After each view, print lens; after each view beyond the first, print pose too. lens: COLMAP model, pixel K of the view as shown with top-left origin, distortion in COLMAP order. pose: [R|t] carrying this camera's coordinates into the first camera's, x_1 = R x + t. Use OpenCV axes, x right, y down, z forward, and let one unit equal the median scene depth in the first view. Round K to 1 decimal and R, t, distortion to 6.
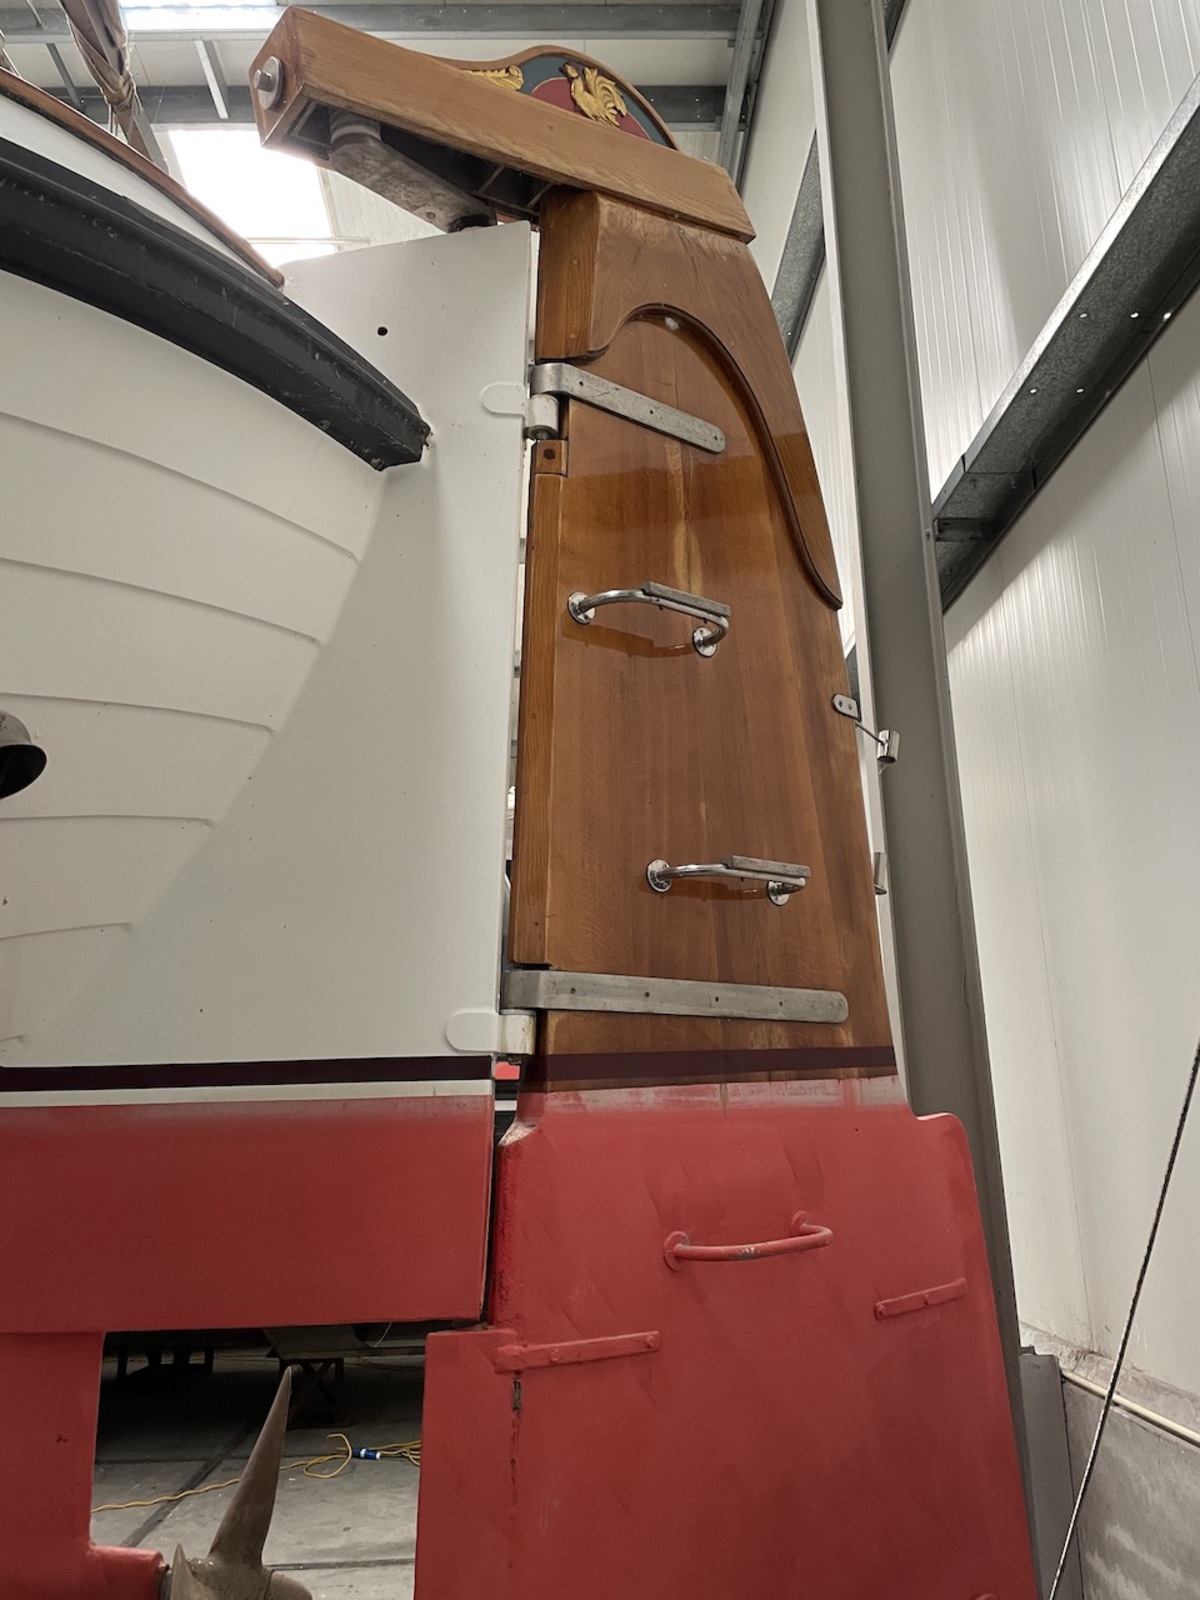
lens RADIAL K [[1217.1, 0, 600.0], [0, 1217.1, 800.0], [0, 0, 1]] dist [0.075121, -0.111835]
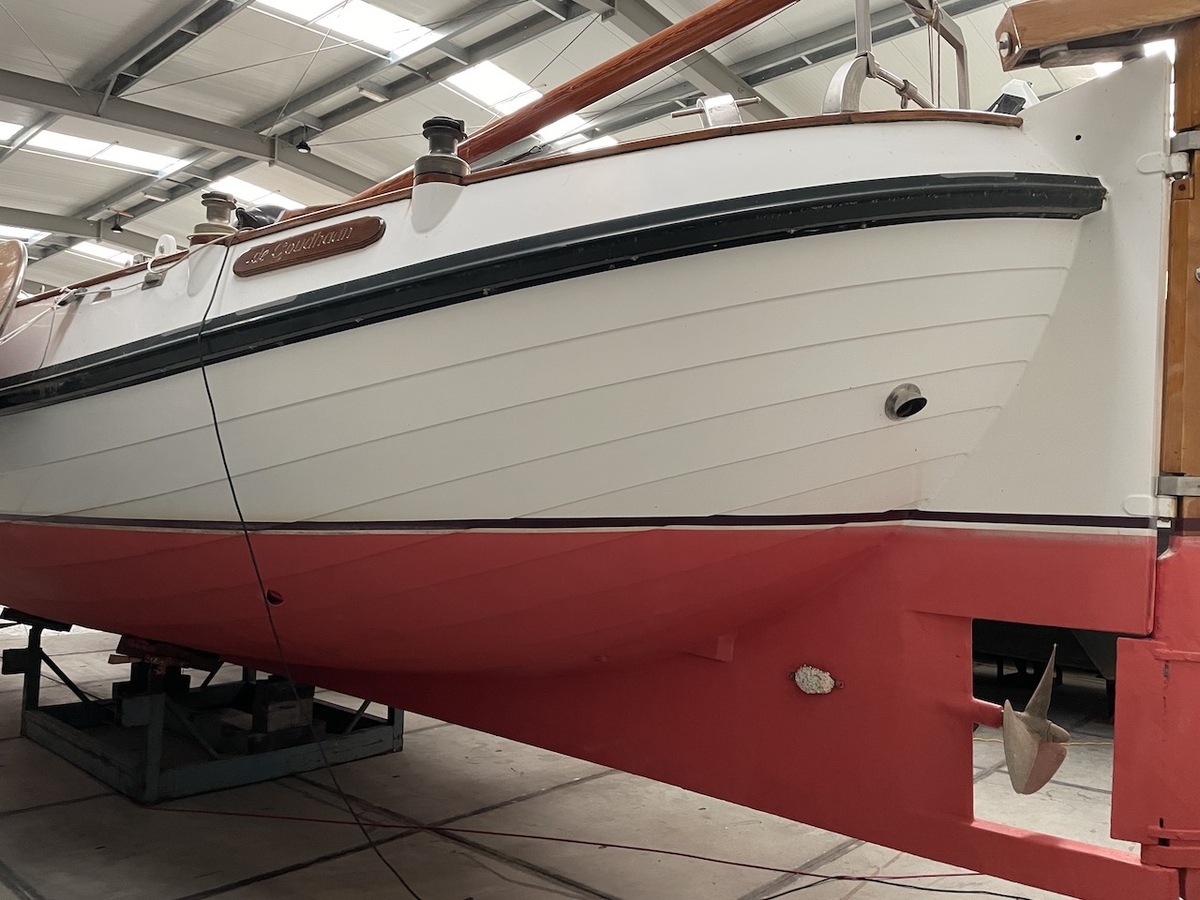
lens RADIAL K [[912.9, 0, 593.6], [0, 912.9, 410.1], [0, 0, 1]] dist [0.075121, -0.111835]
pose [[0.731974, -0.032890, -0.680538, 0.282177], [0.111844, 0.991085, 0.072398, -0.182909], [0.672090, -0.129108, 0.729127, -0.724144]]
